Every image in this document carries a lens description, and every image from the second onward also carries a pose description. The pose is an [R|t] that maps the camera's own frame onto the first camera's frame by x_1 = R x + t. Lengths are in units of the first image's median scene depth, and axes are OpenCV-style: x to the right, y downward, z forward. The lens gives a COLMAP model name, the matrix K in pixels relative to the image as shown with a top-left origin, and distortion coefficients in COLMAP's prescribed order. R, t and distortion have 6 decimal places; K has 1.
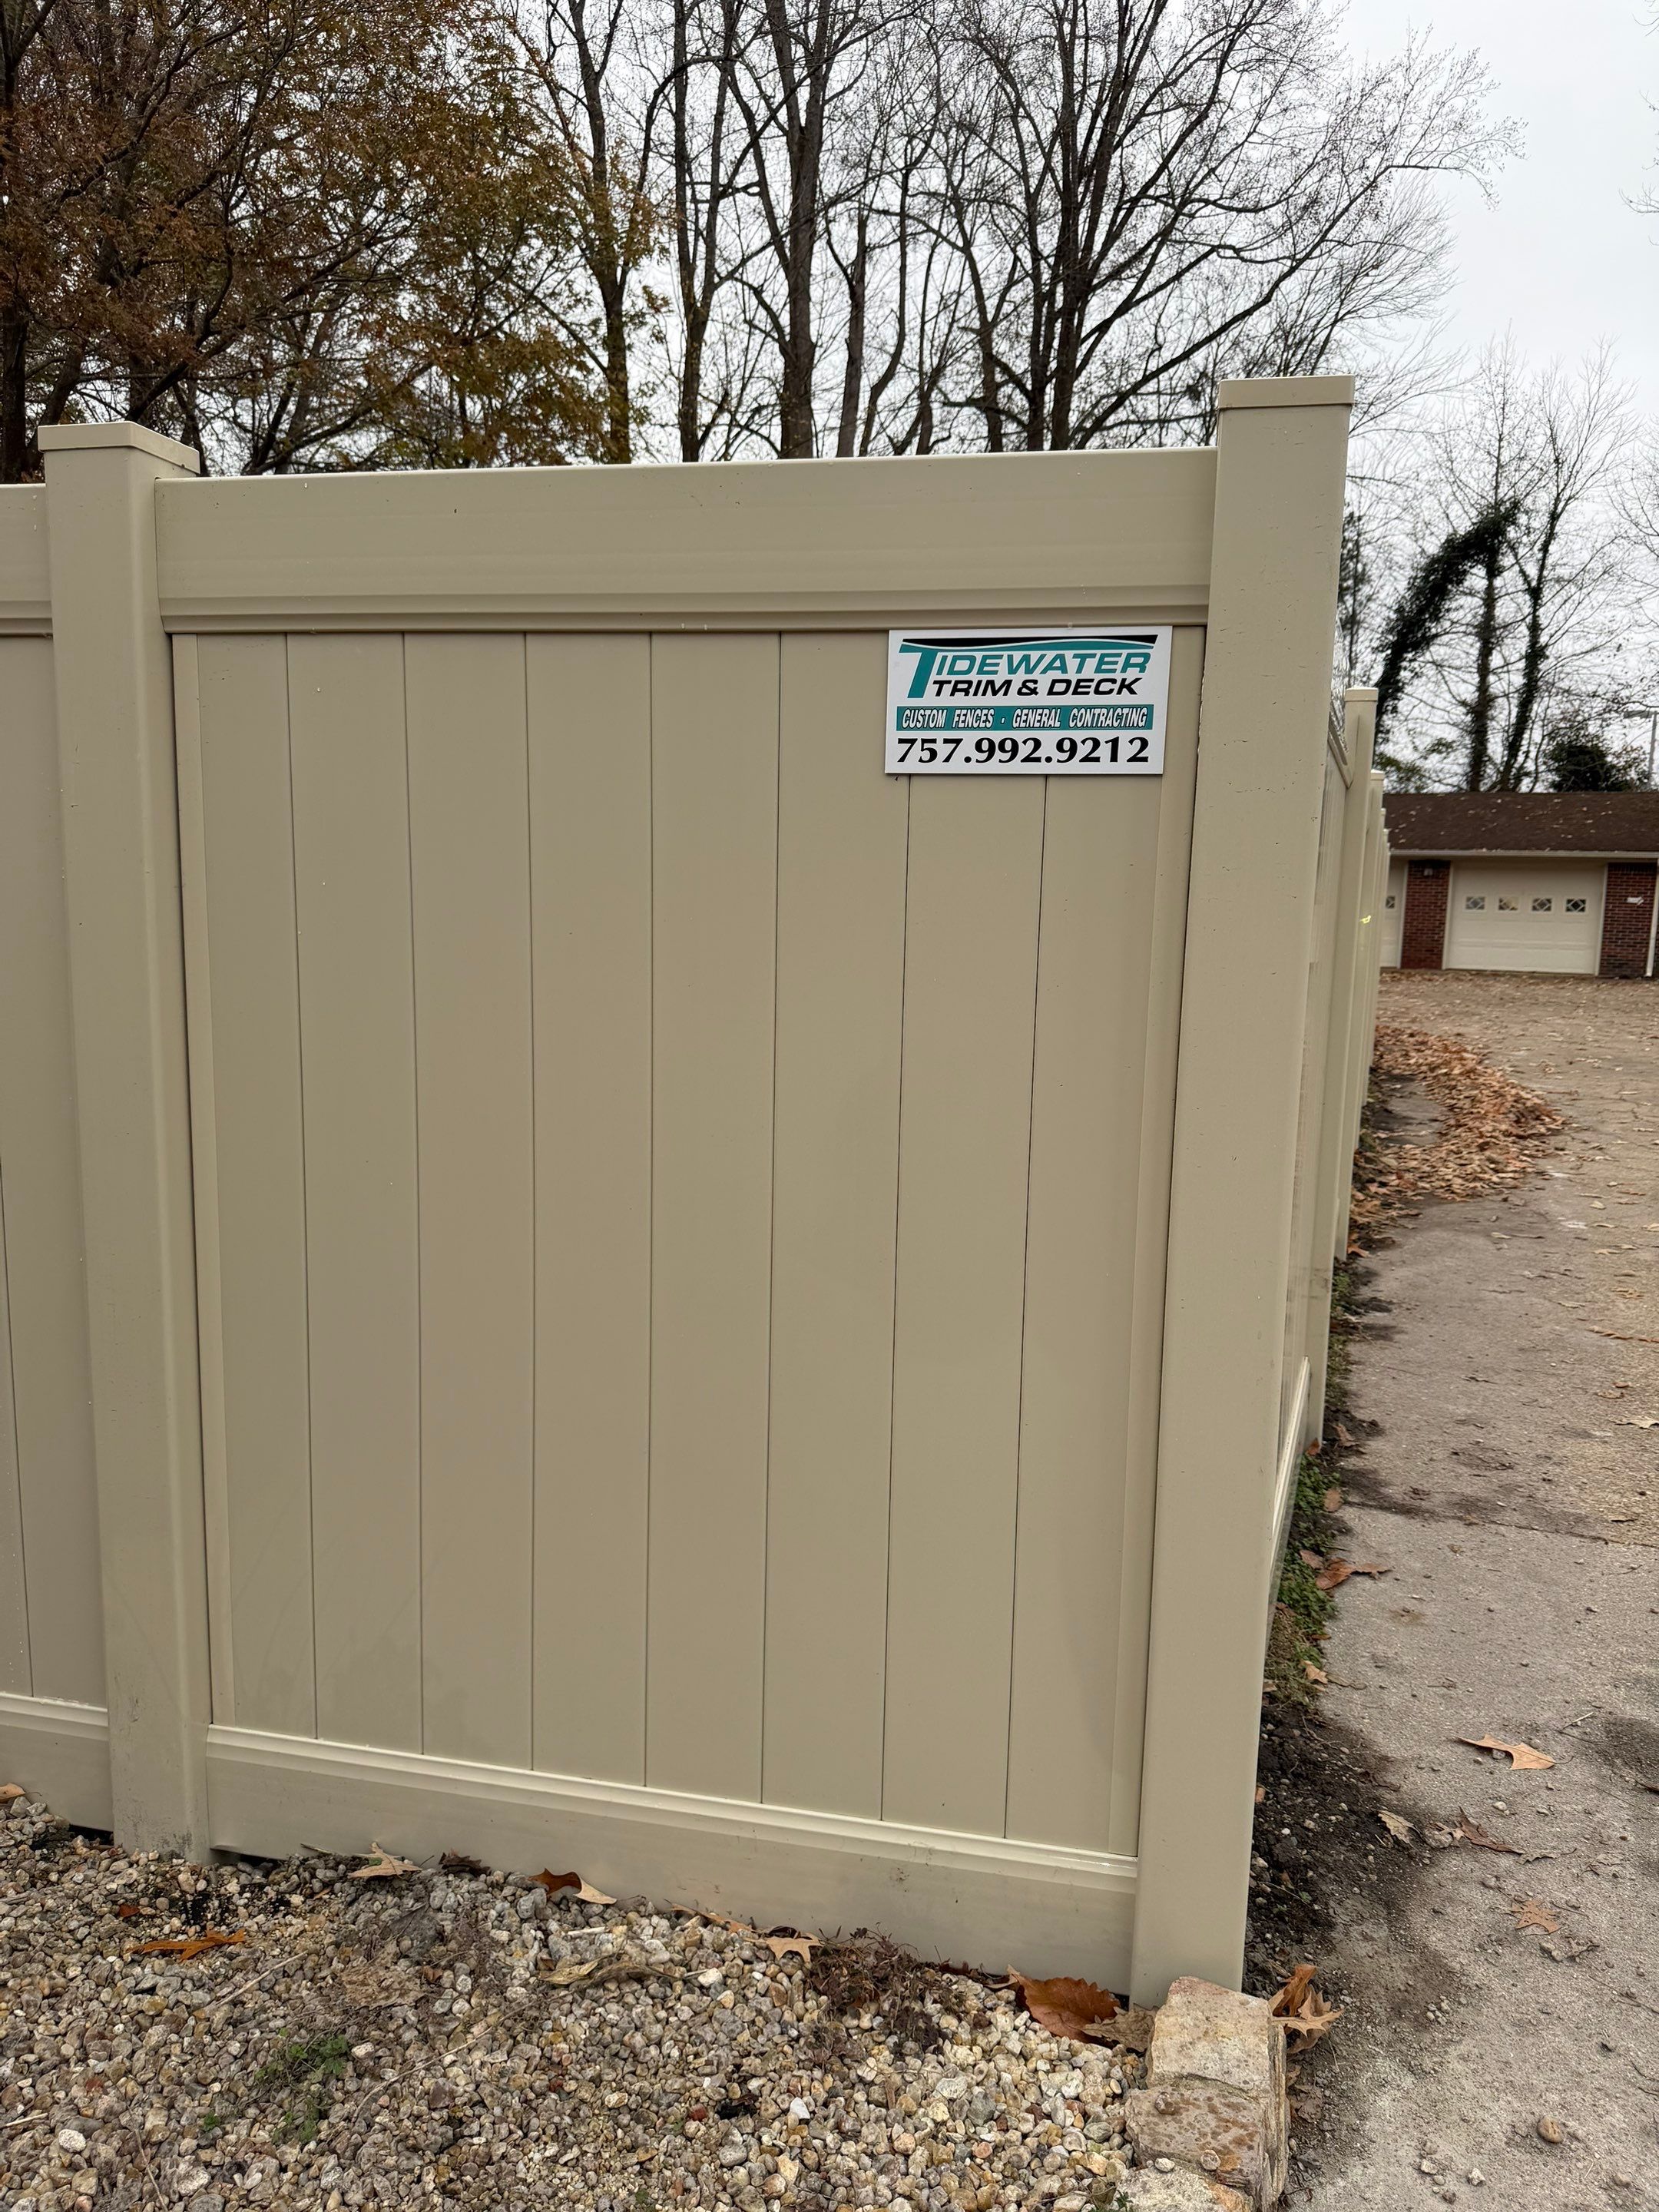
lens RADIAL K [[1567.3, 0, 838.4], [0, 1567.3, 1117.0], [0, 0, 1]] dist [0.004347, -0.004131]
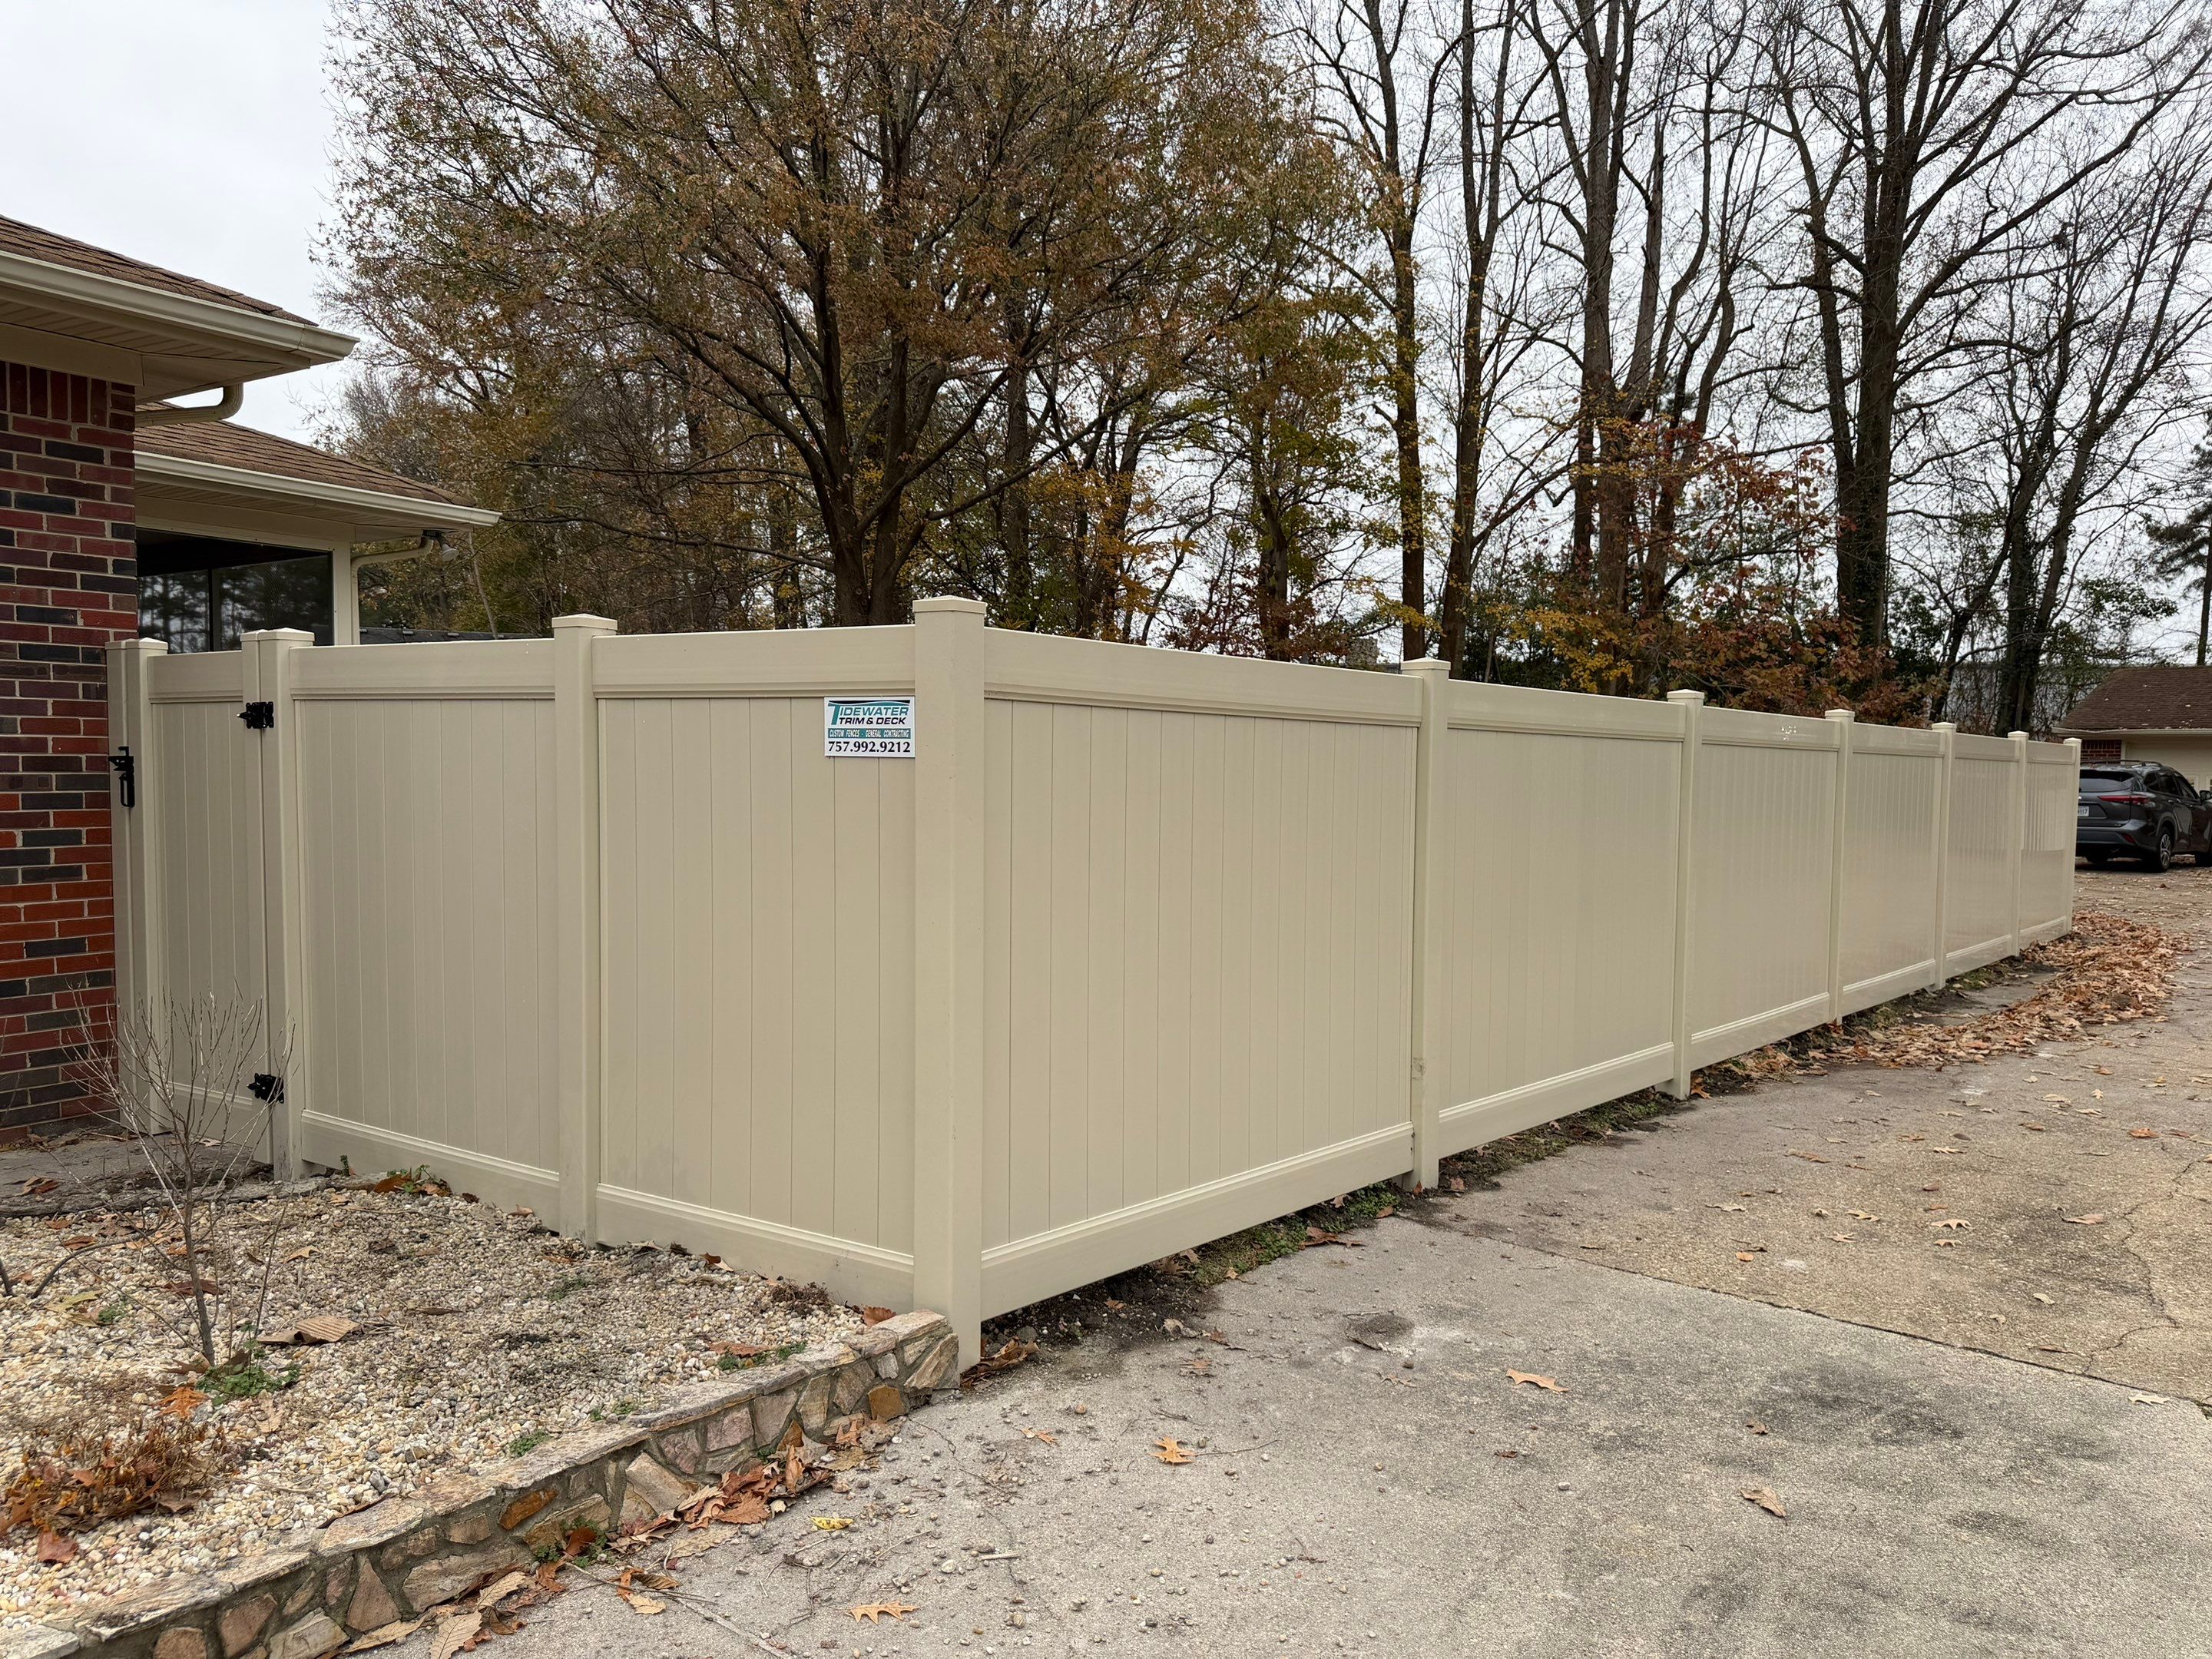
lens RADIAL K [[1568.4, 0, 1108.0], [0, 1568.4, 842.8], [0, 0, 1]] dist [0.016424, -0.000749]
pose [[0.932933, 0.009408, -0.359926, 0.415371], [-0.045976, 0.994588, -0.093173, 0.036106], [0.357102, 0.103472, 0.928317, -0.326848]]
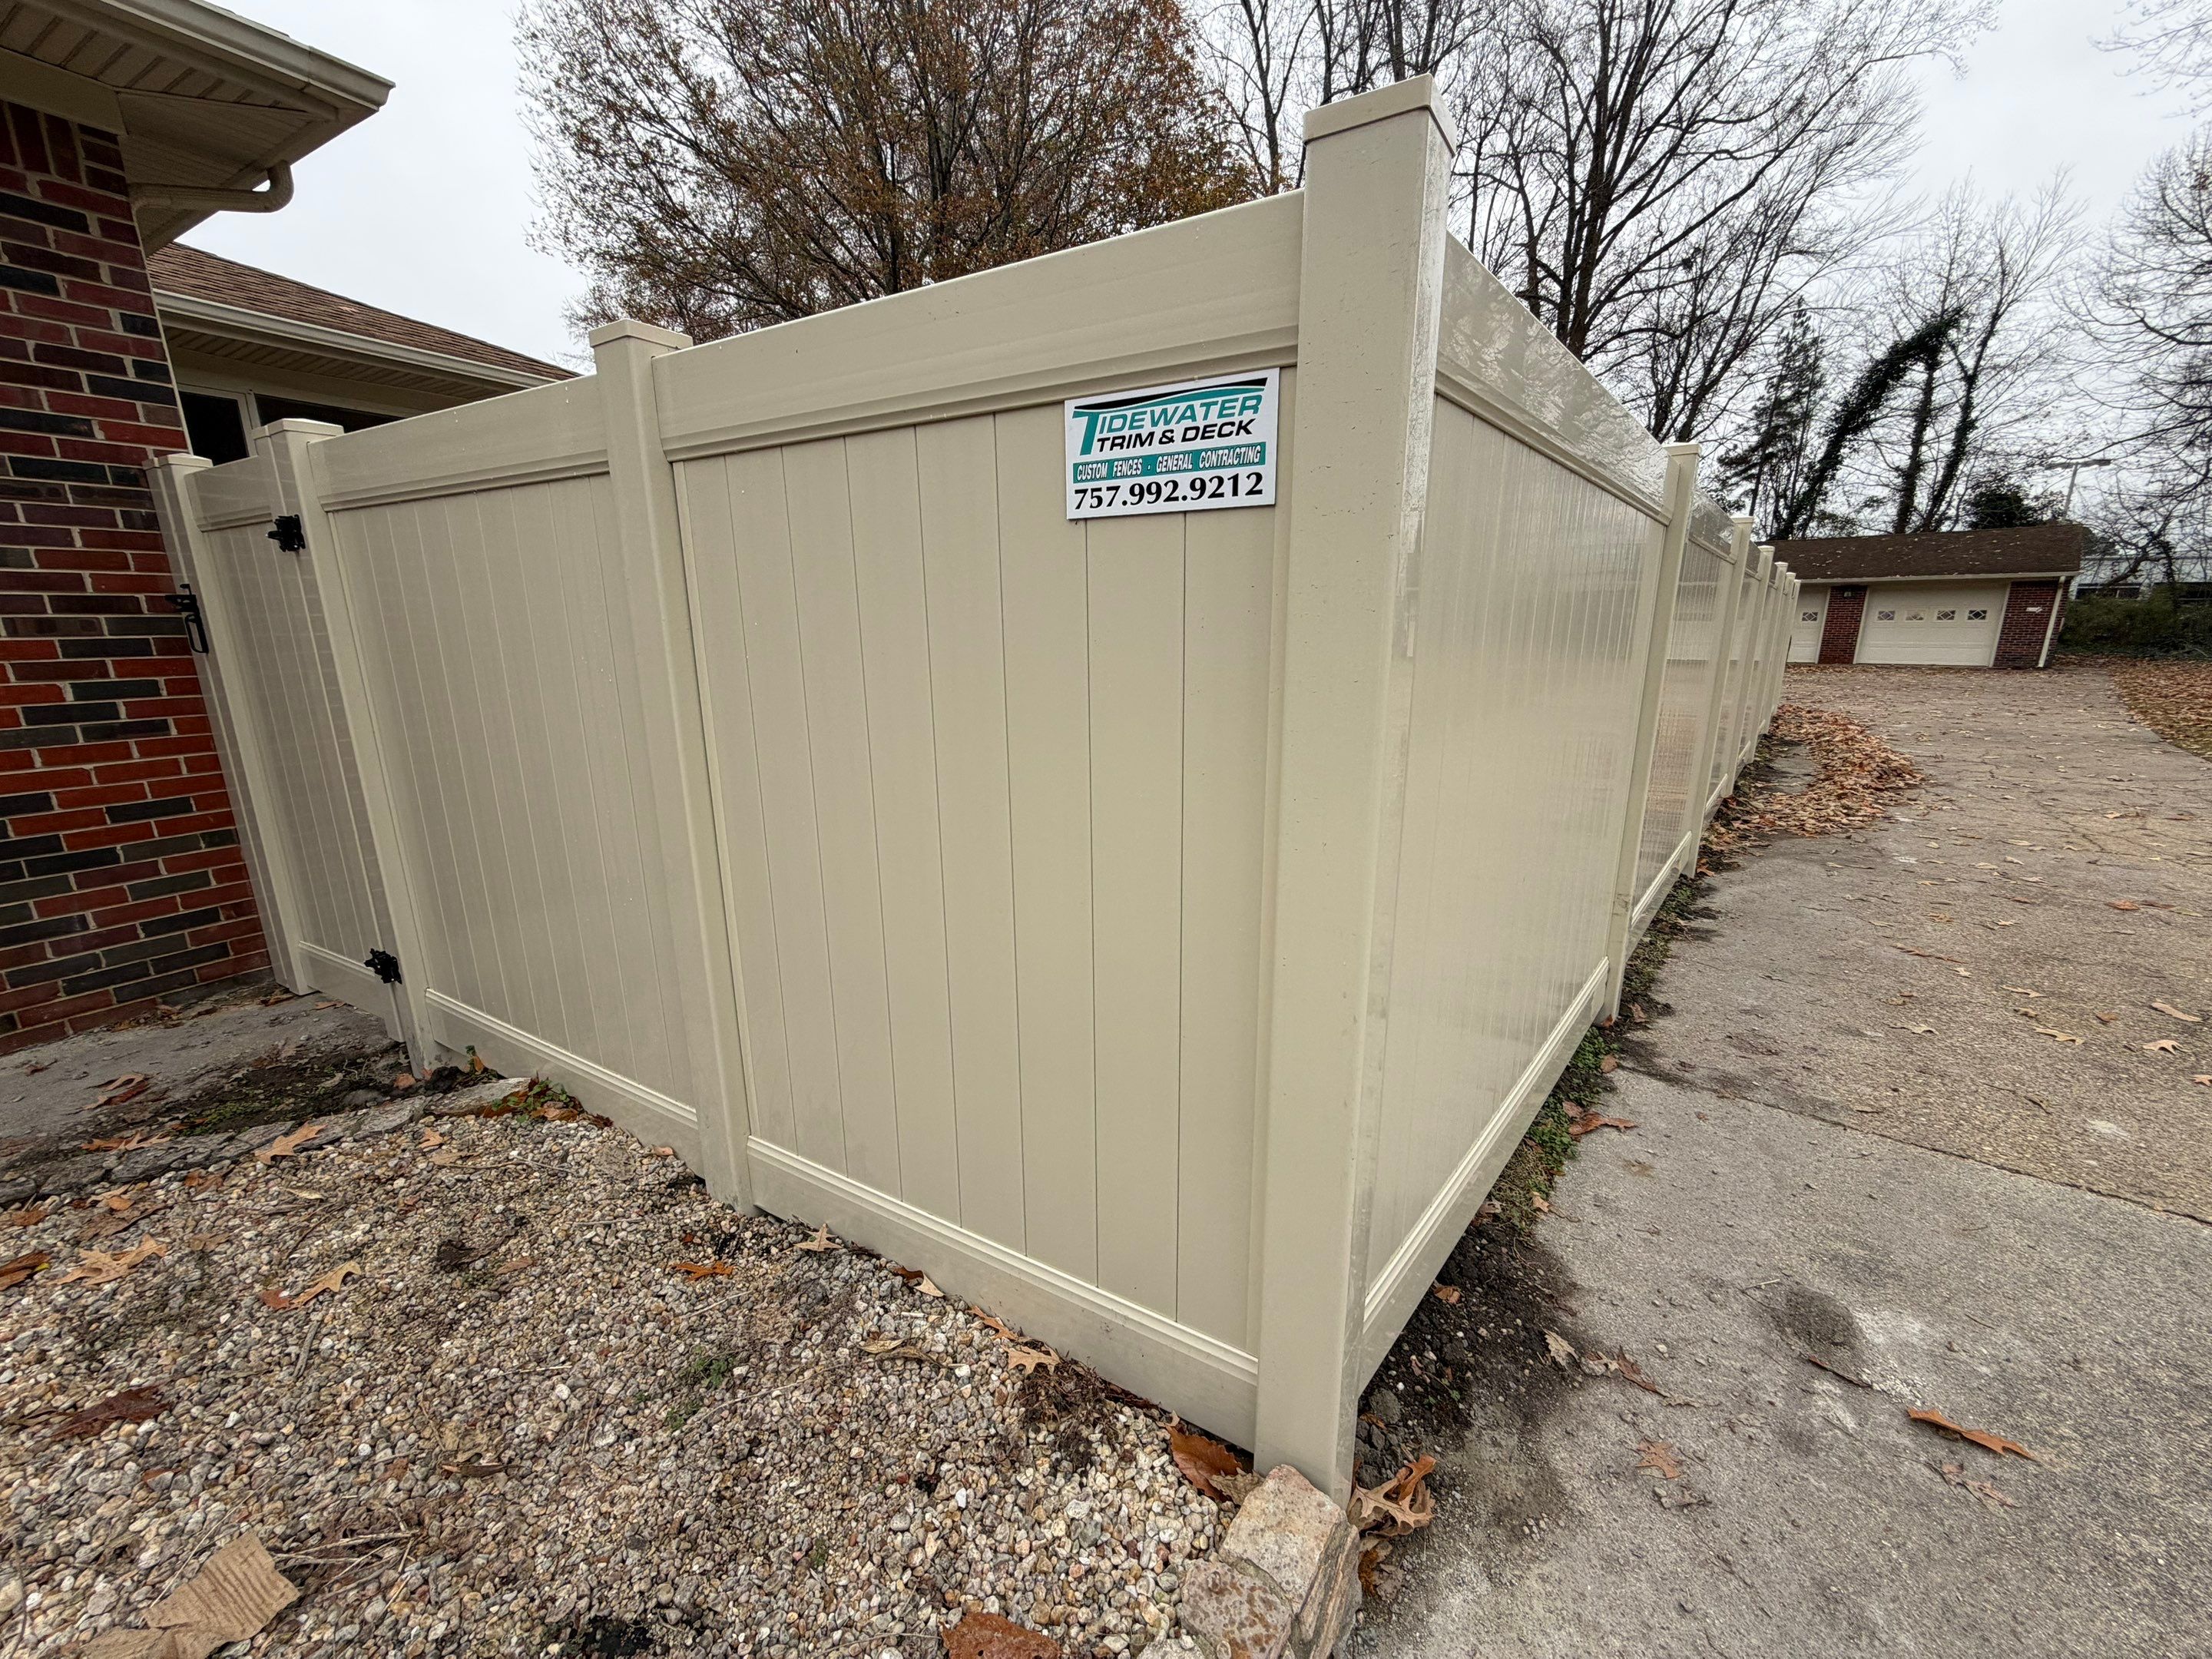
lens RADIAL K [[885.9, 0, 1106.0], [0, 885.9, 829.5], [0, 0, 1]] dist [0.000897, 0.002269]
pose [[0.944666, 0.048552, -0.324420, 0.100156], [-0.021164, 0.995946, 0.087424, -0.010902], [0.327349, -0.075721, 0.941865, 0.104625]]
